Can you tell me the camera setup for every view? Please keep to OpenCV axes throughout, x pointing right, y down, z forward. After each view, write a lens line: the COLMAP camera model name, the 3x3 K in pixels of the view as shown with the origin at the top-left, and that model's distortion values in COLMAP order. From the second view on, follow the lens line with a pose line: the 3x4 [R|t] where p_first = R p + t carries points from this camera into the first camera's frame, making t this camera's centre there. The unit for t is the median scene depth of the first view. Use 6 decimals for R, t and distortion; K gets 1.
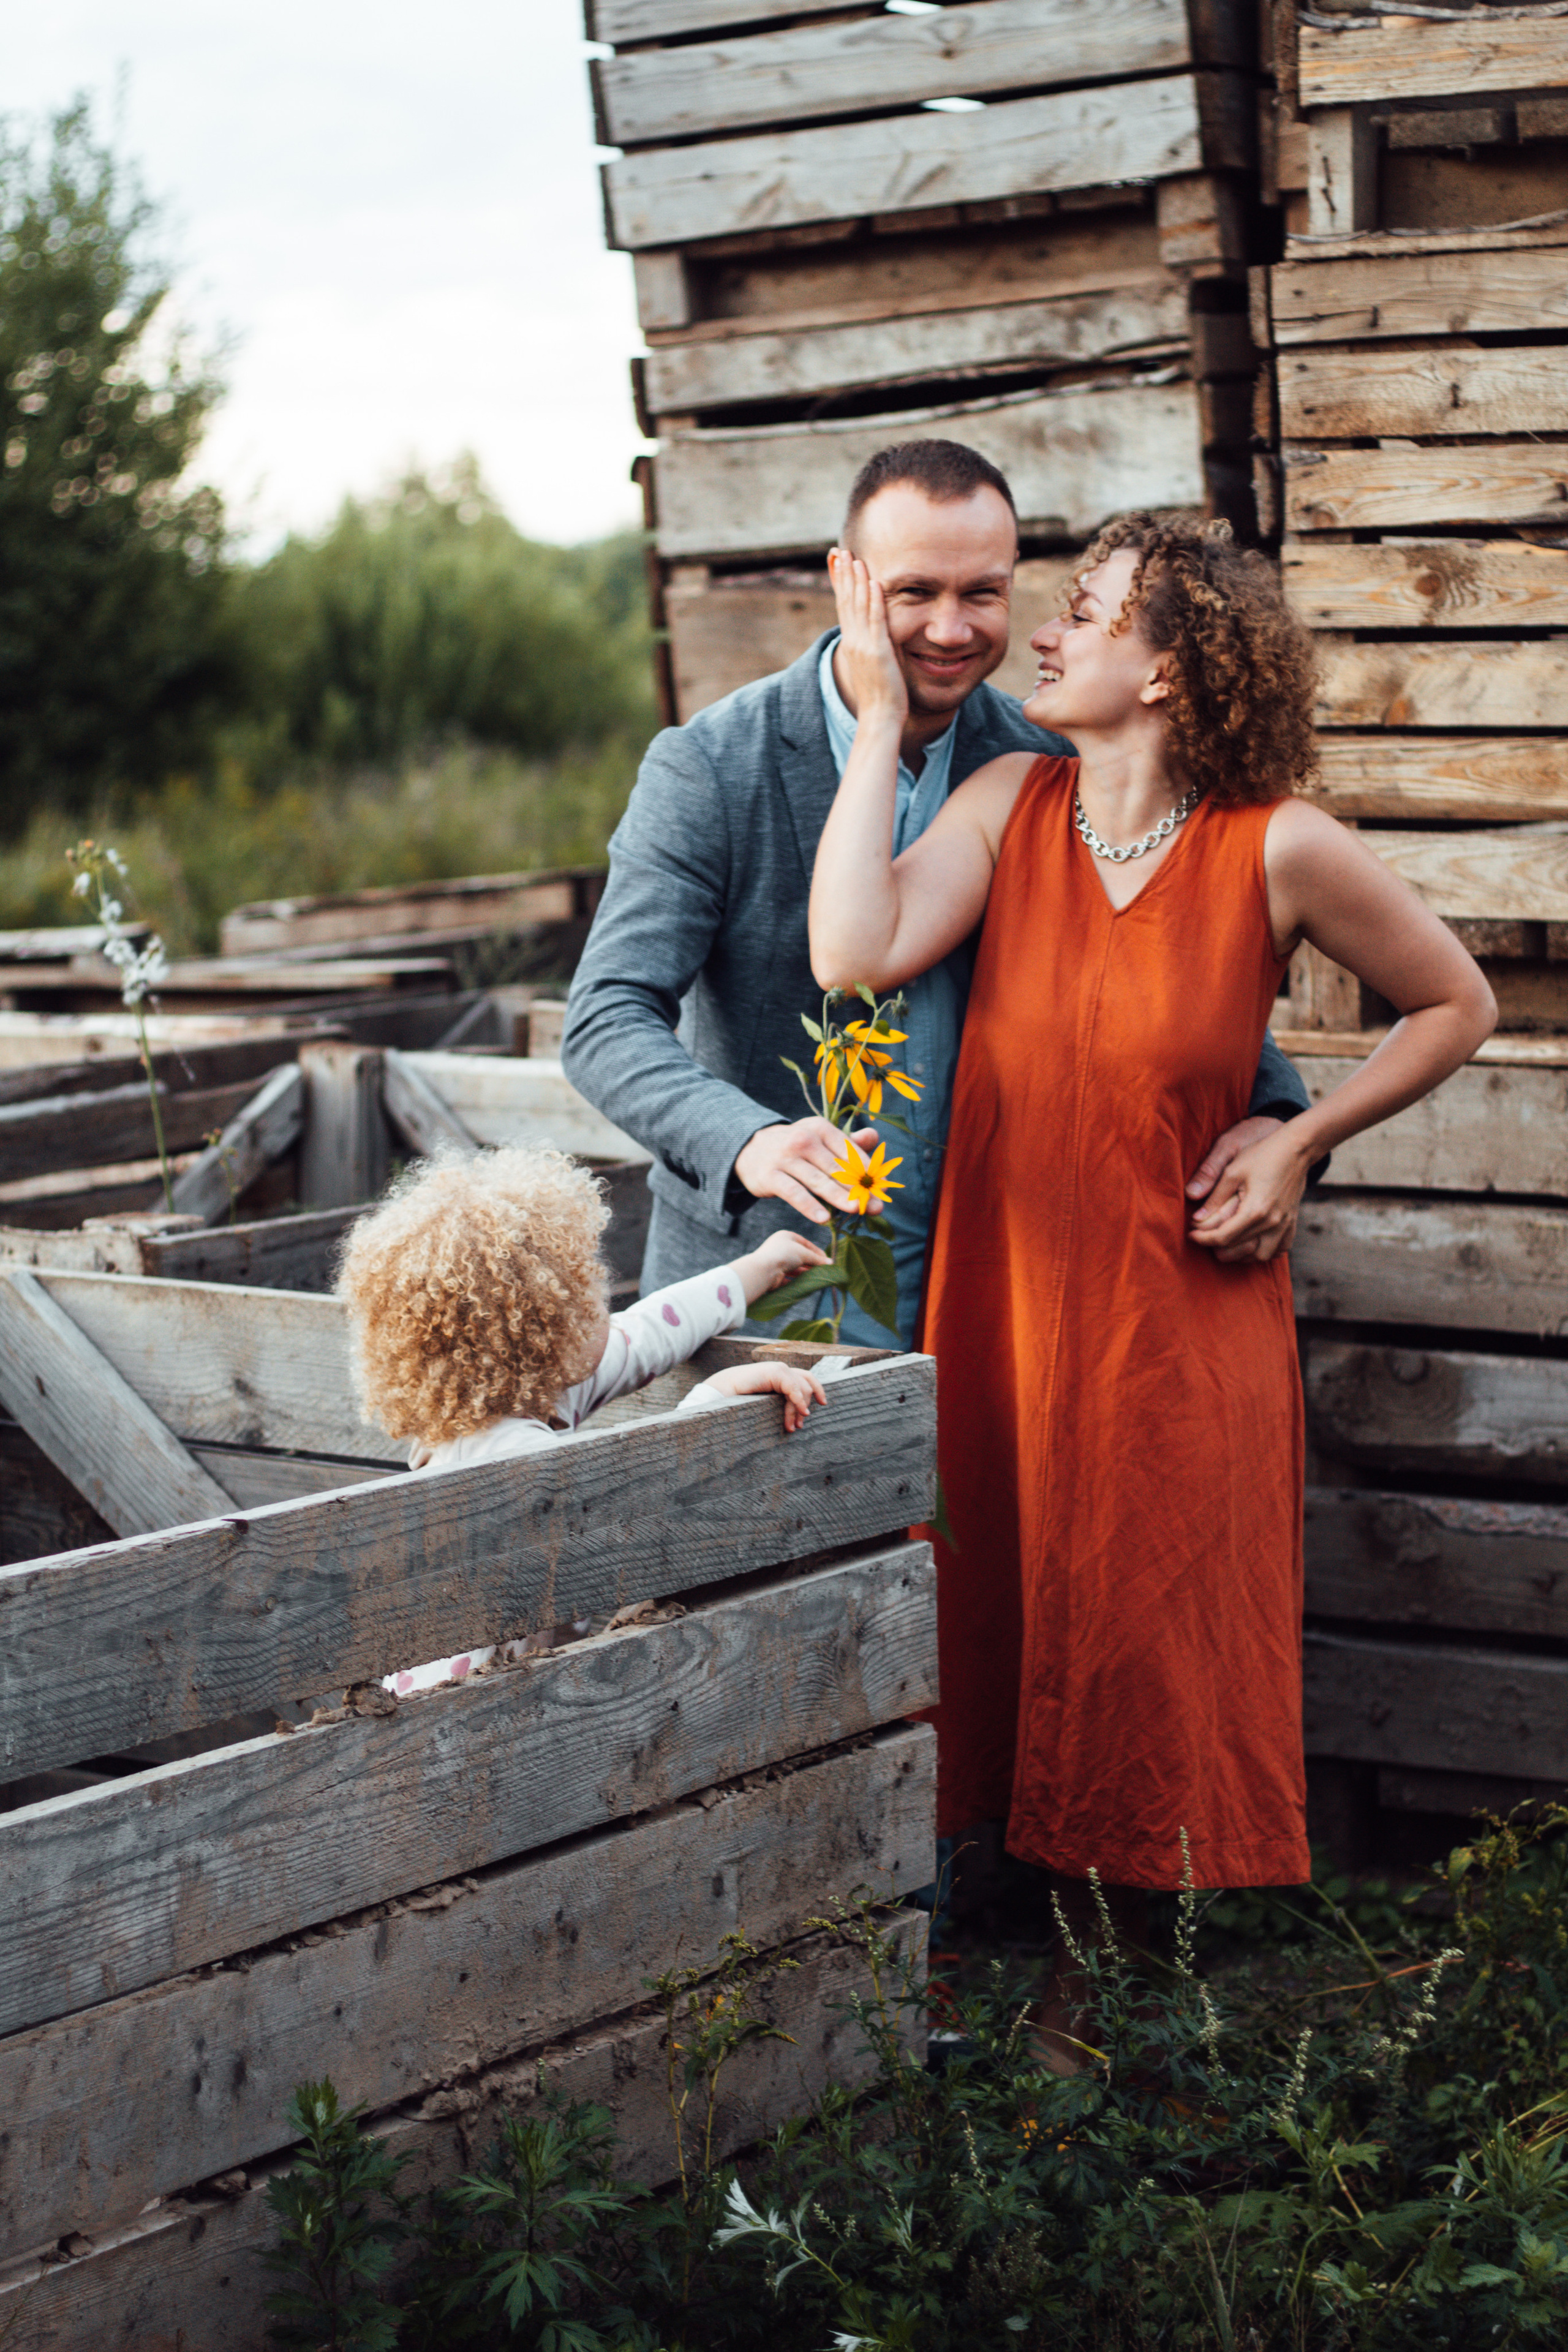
lens RADIAL K [[5324.2, 0, 784.0], [0, 5324.2, 1176.0], [0, 0, 1]] dist [-0.093221, -0.176613]
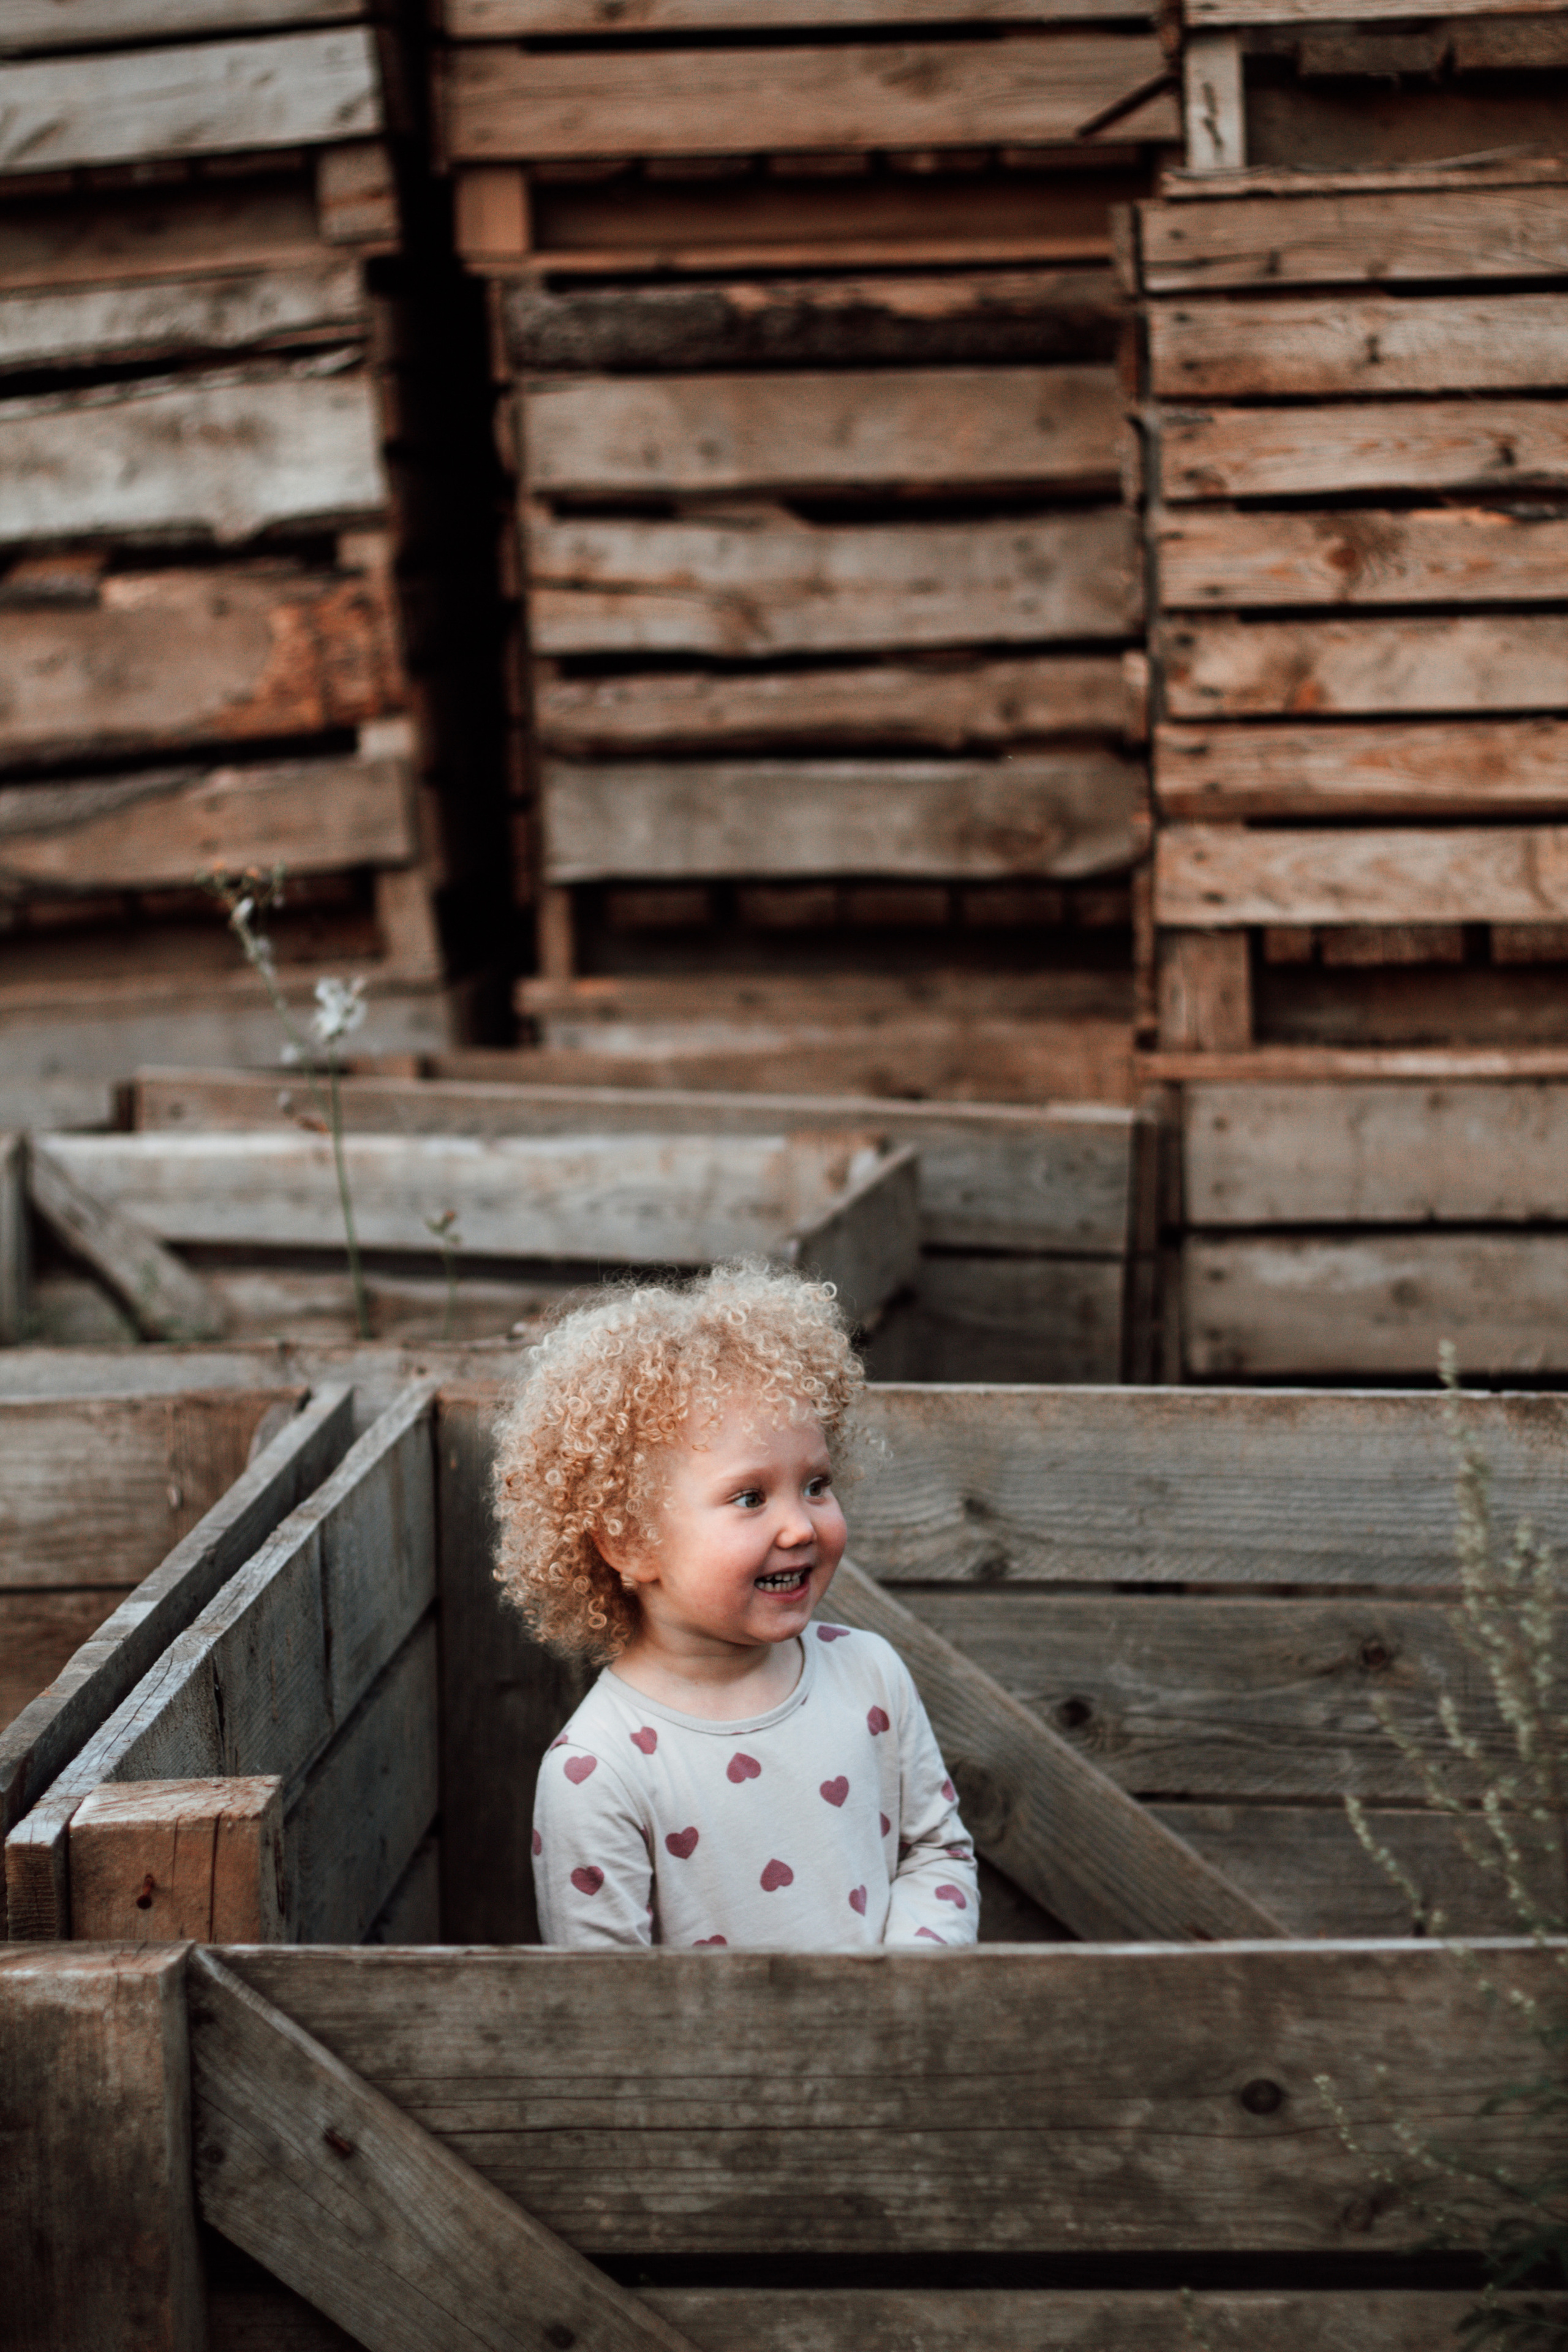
lens RADIAL K [[5380.9, 0, 784.0], [0, 5380.9, 1176.0], [0, 0, 1]] dist [-0.086937, 0.003097]
pose [[0.888131, -0.049734, 0.456891, -0.390924], [0.058814, 0.998253, -0.005663, -0.005905], [-0.455811, 0.031901, 0.889505, 0.229144]]
